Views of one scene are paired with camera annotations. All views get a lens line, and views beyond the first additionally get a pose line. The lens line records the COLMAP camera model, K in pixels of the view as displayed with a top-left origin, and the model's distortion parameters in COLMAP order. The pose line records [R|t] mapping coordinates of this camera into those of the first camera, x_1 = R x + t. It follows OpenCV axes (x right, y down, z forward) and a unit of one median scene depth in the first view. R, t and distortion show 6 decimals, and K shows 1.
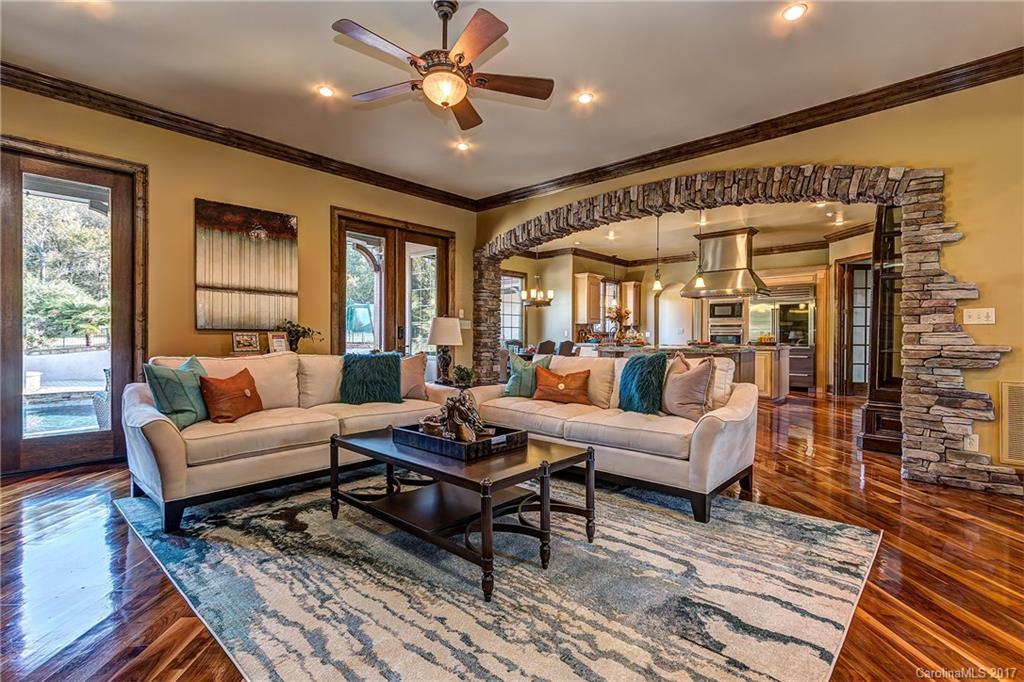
lens RADIAL K [[480.3, 0, 510.9], [0, 480.3, 344.0], [0, 0, 1]] dist [0.009389, -0.001376]
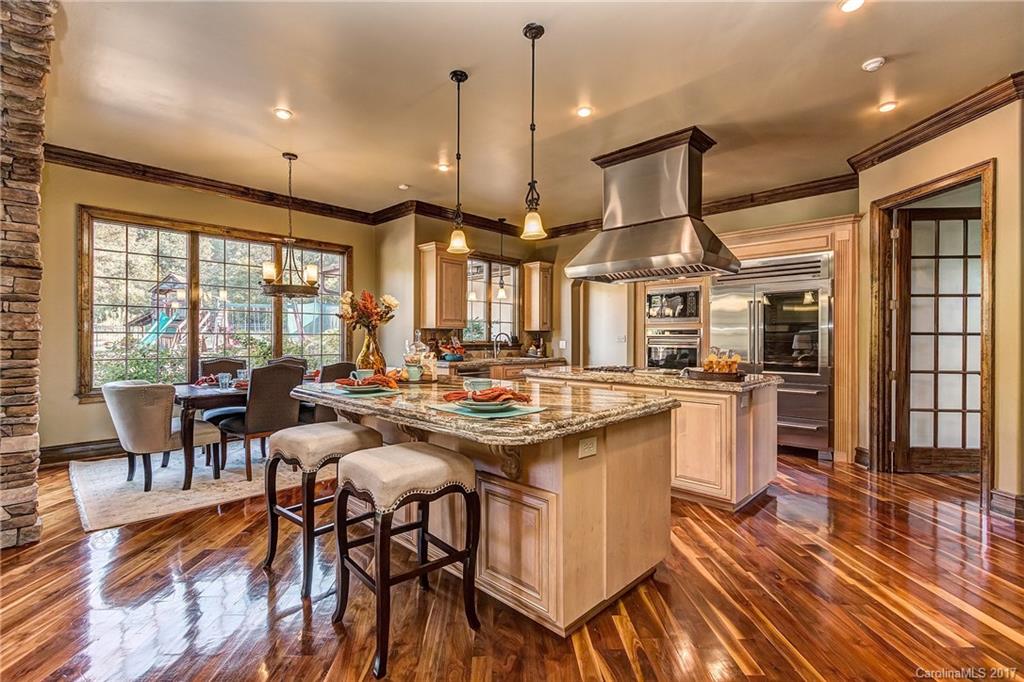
lens RADIAL K [[480.3, 0, 503.1], [0, 480.3, 343.5], [0, 0, 1]] dist [0.009389, -0.001376]
pose [[0.999670, -0.000032, -0.025686, 0.291449], [-0.000143, 0.999977, -0.006840, -0.022676], [0.025686, 0.006841, 0.999647, 0.473018]]
